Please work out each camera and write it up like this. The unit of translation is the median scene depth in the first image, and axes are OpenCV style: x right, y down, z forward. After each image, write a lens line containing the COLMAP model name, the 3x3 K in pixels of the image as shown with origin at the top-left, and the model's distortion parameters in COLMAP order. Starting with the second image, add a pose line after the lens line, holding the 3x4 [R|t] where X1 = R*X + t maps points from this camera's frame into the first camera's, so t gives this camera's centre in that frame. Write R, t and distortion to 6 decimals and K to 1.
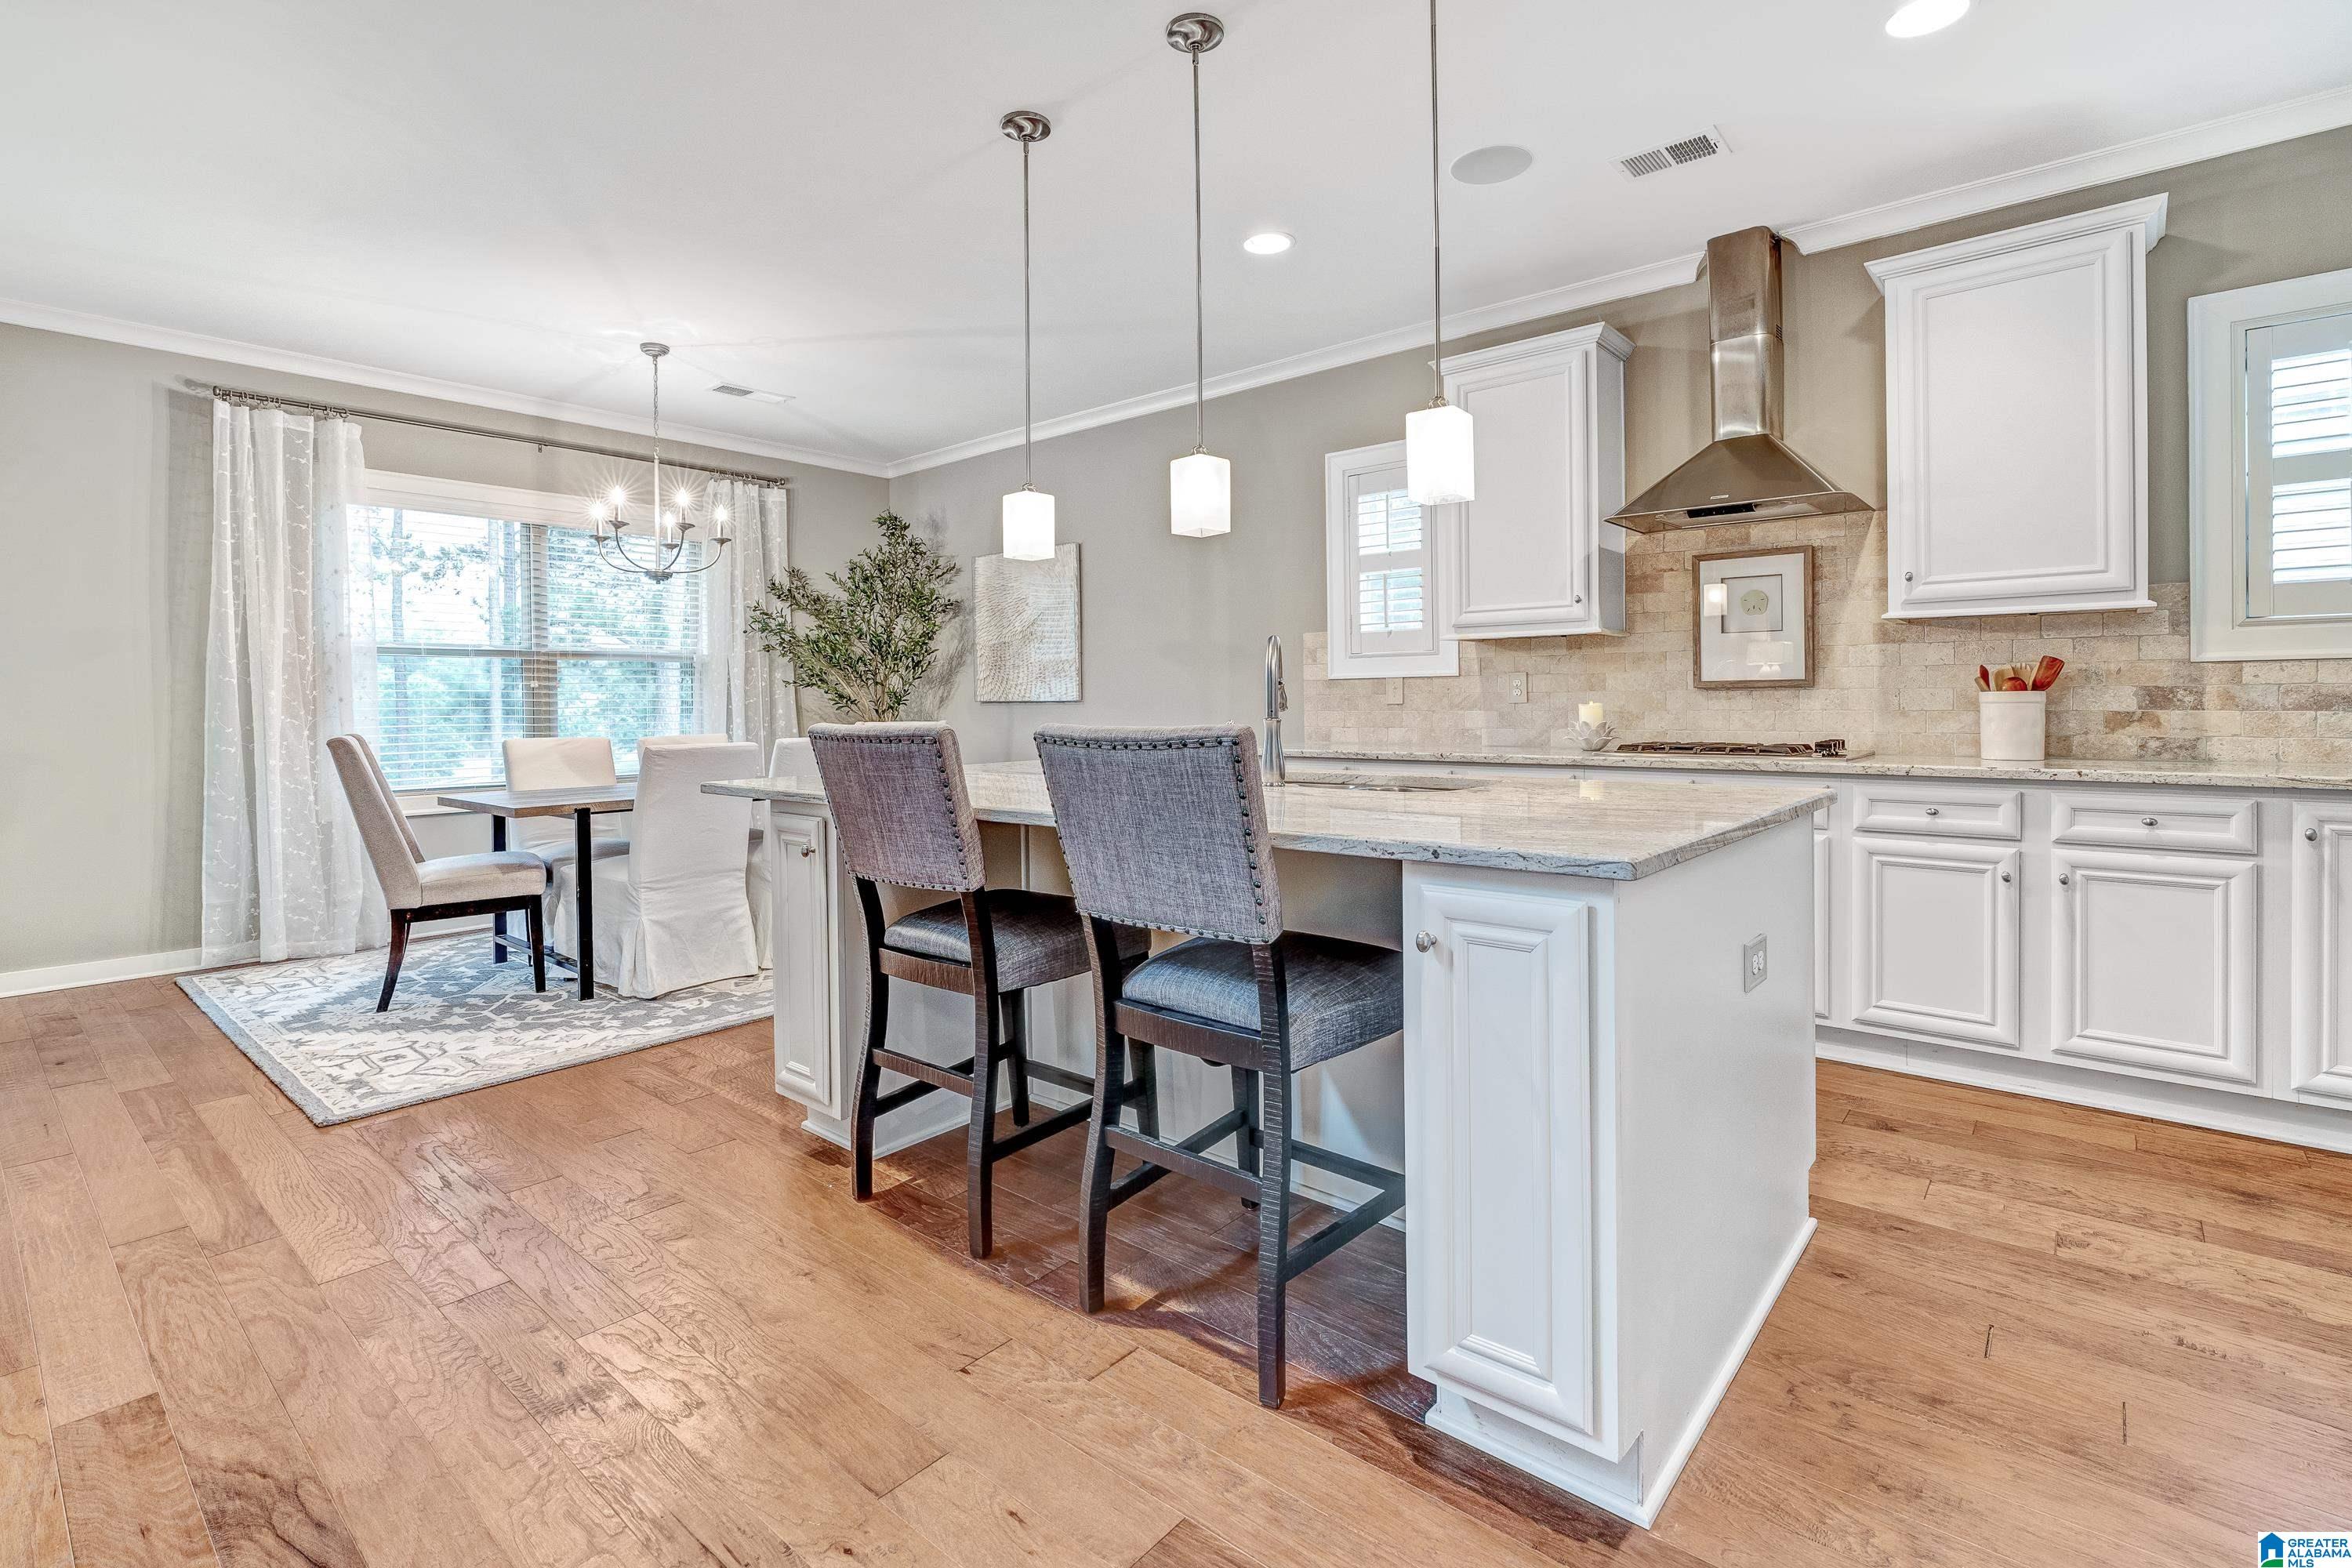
lens RADIAL K [[1070.7, 0, 1161.0], [0, 1070.7, 721.6], [0, 0, 1]] dist [-0.005917, 0.000043]
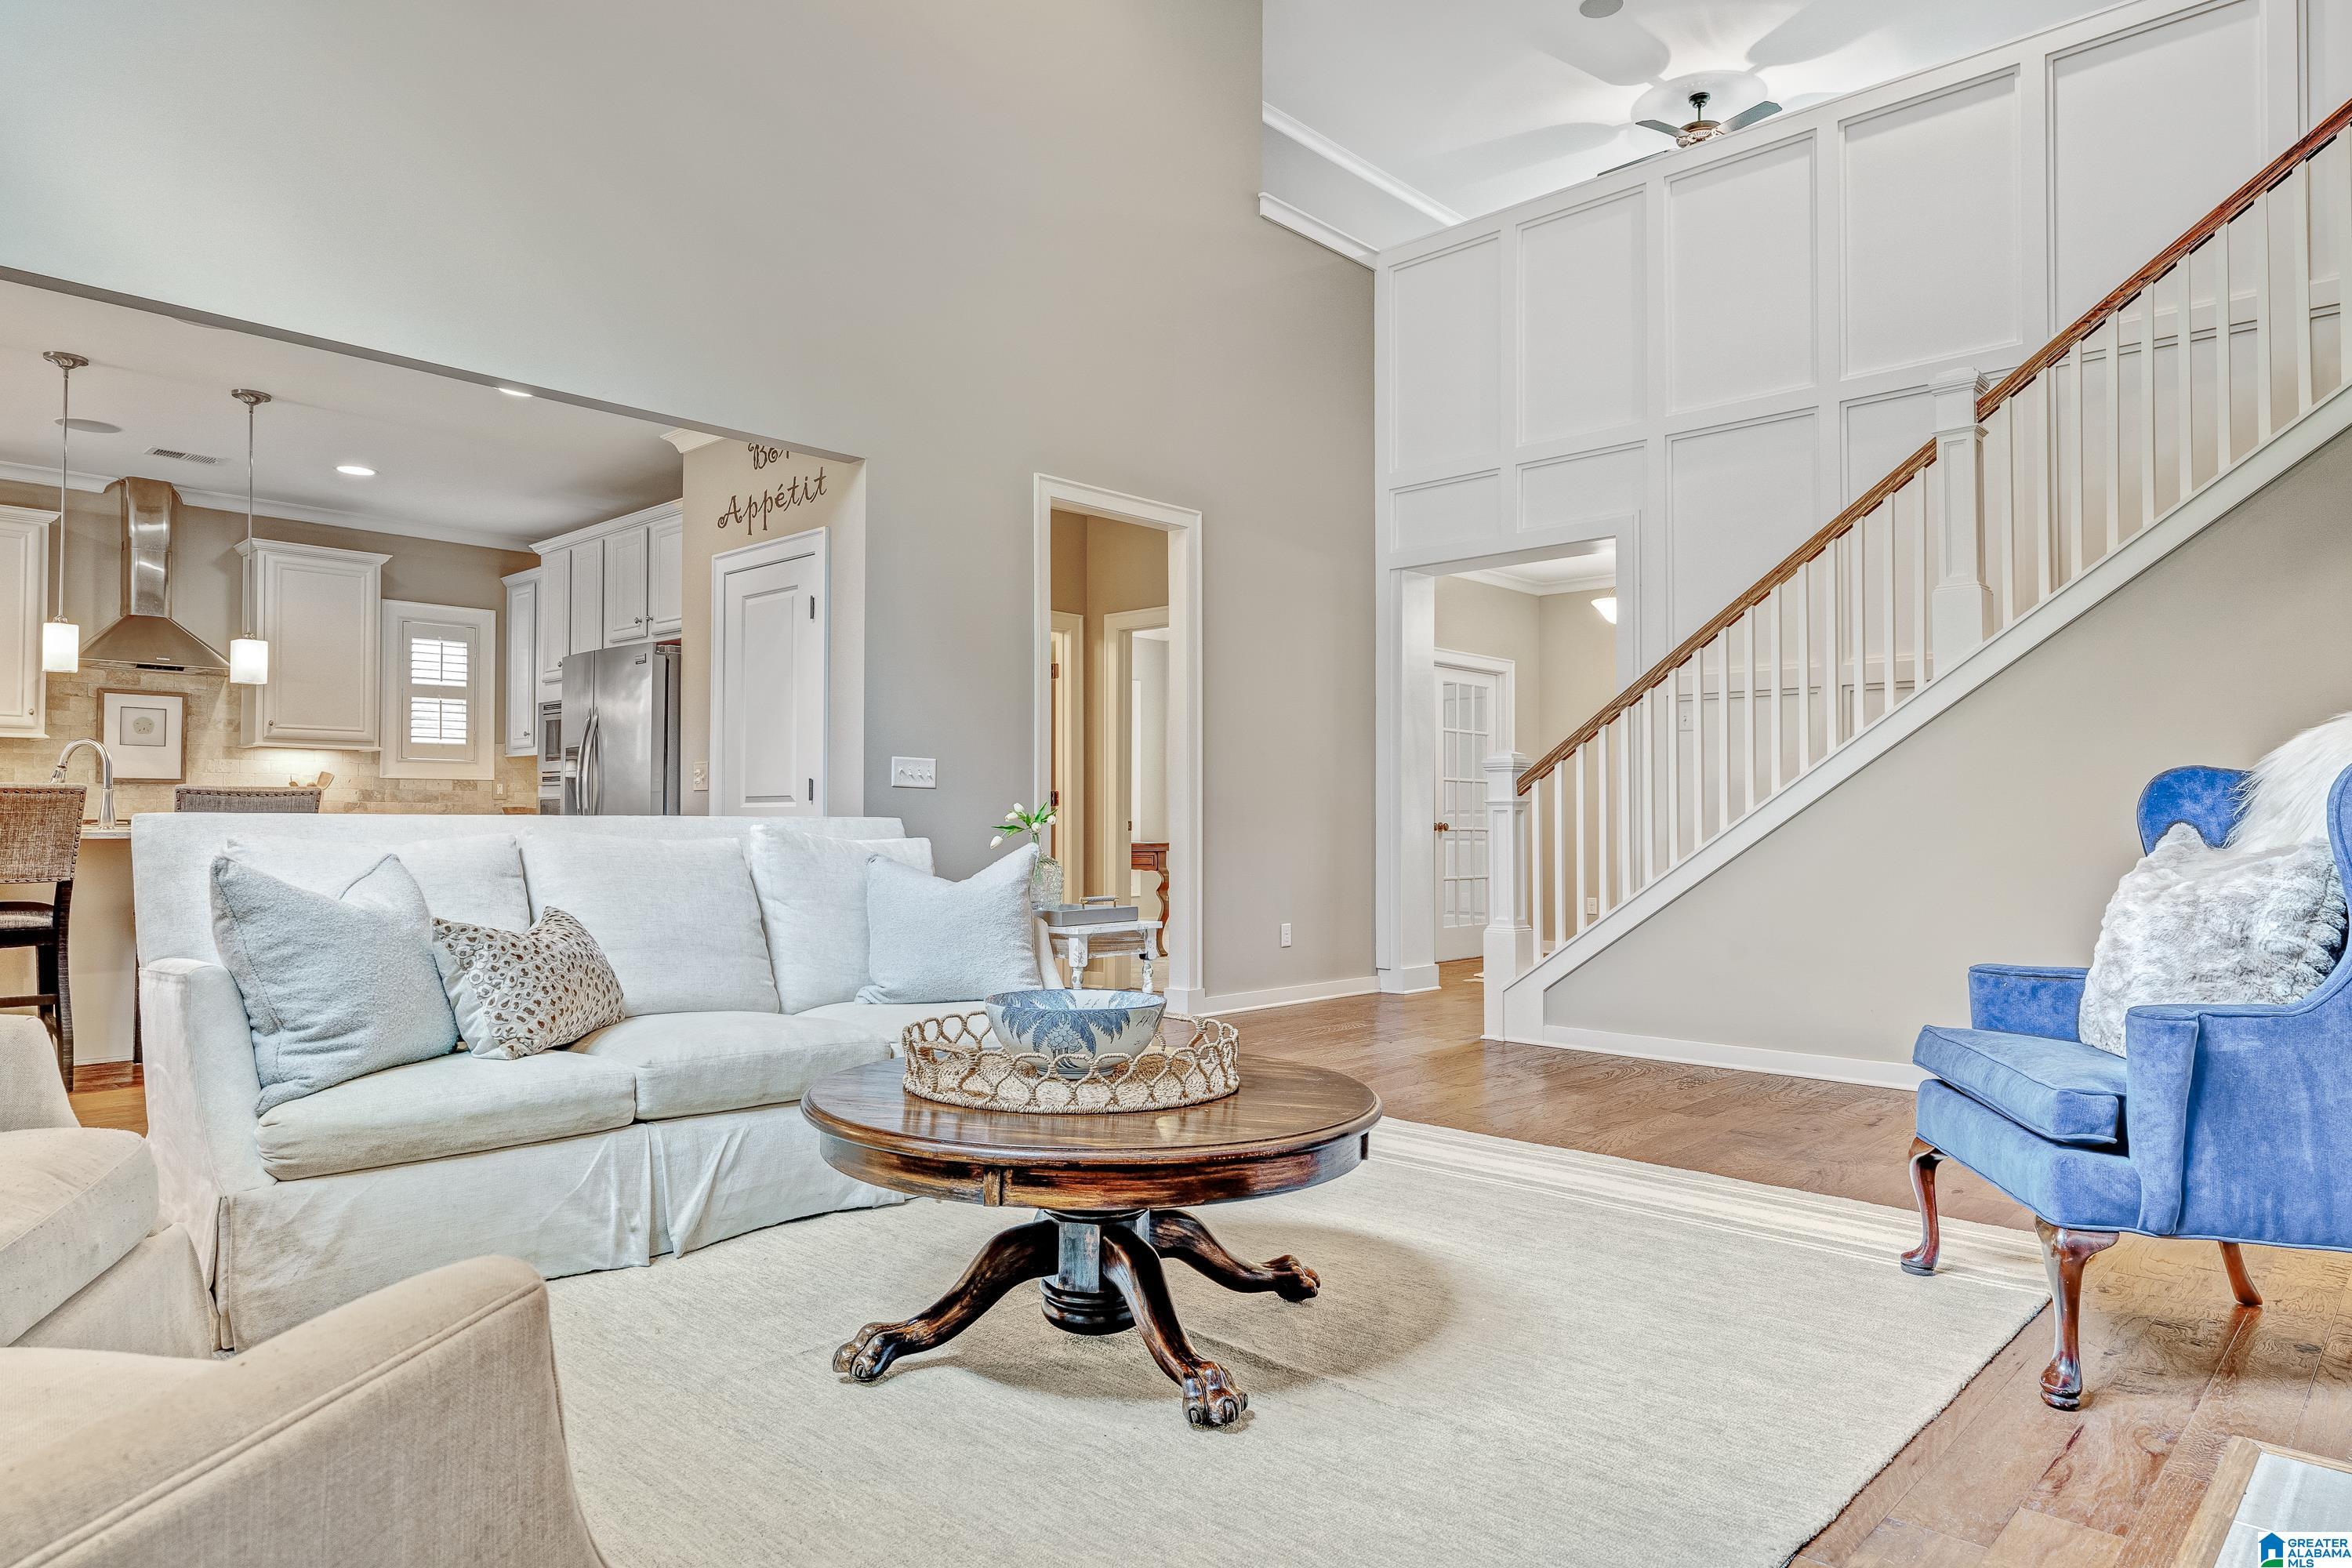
lens RADIAL K [[1414.0, 0, 1176.8], [0, 1414.0, 781.2], [0, 0, 1]] dist [-0.004052, -0.001220]
pose [[0.057532, 0.038443, 0.997603, -1.155347], [0.012588, 0.999151, -0.039229, 0.052885], [-0.998264, 0.014815, 0.056999, -0.472352]]
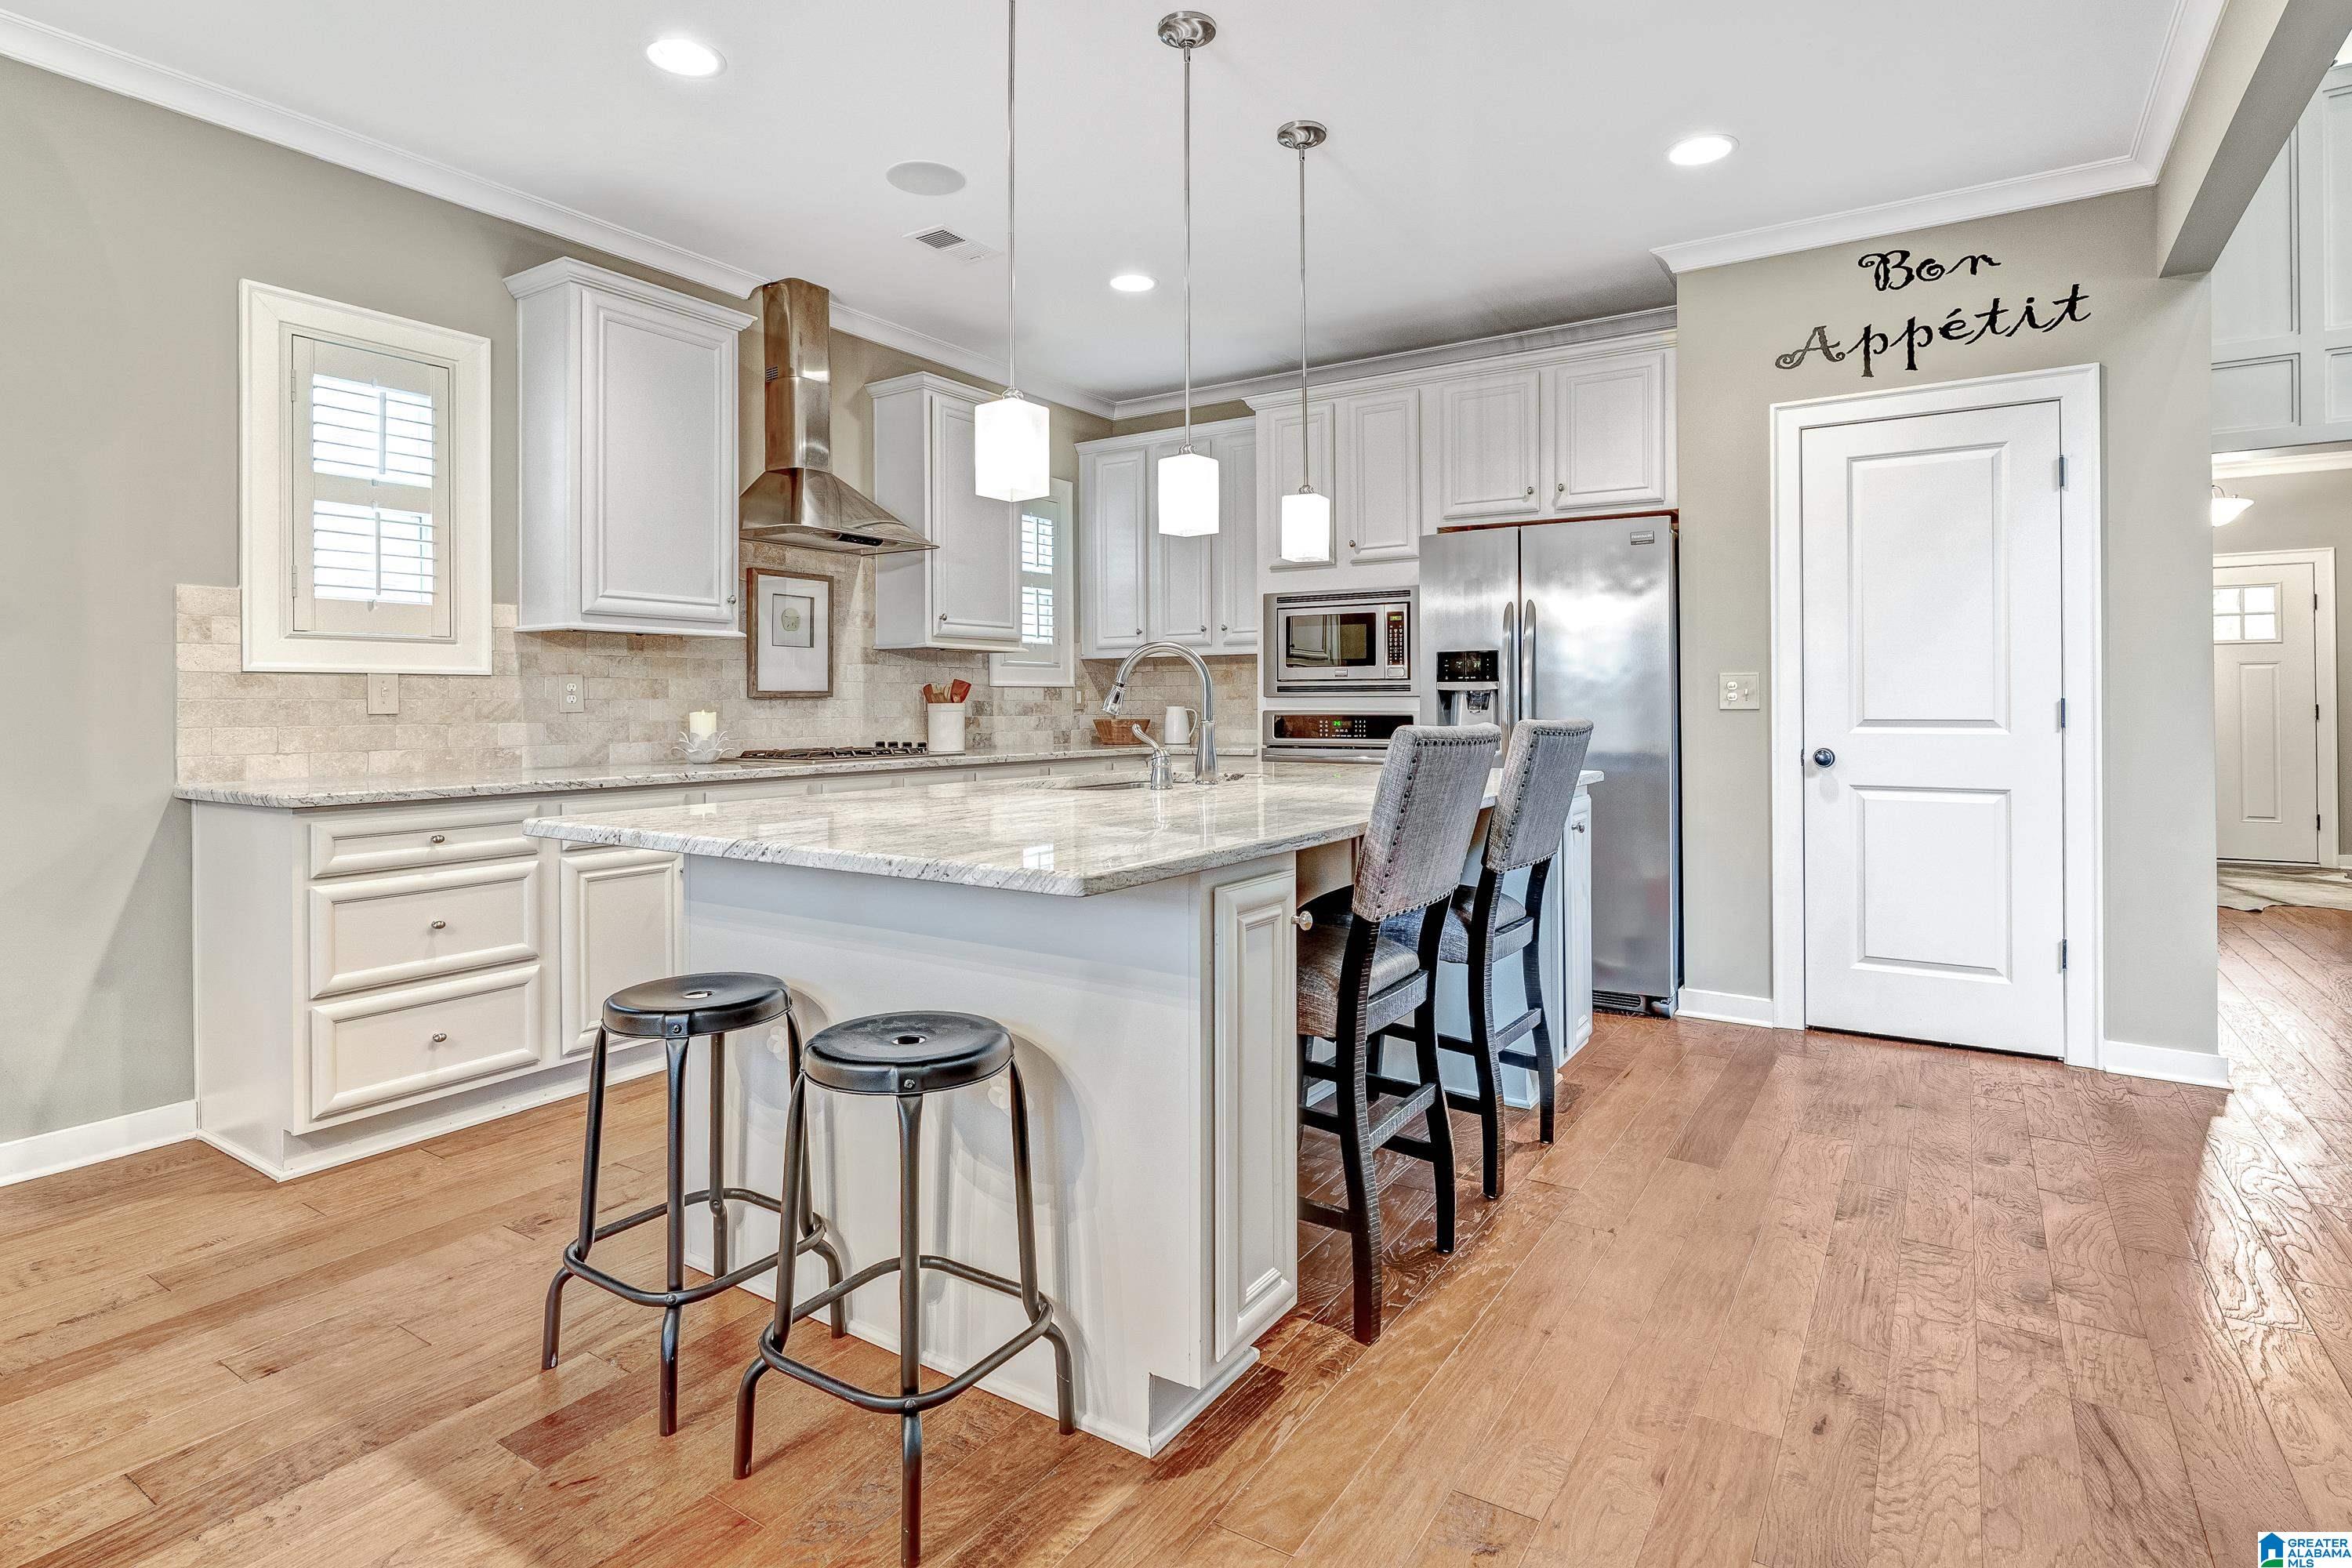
lens RADIAL K [[1203.1, 0, 1160.5], [0, 1203.1, 704.2], [0, 0, 1]] dist [-0.007209, 0.000979]
pose [[-0.121046, 0.008591, 0.992610, -0.626732], [0.022122, 0.999738, -0.005955, -0.008506], [-0.992400, 0.021238, -0.121204, 0.690181]]
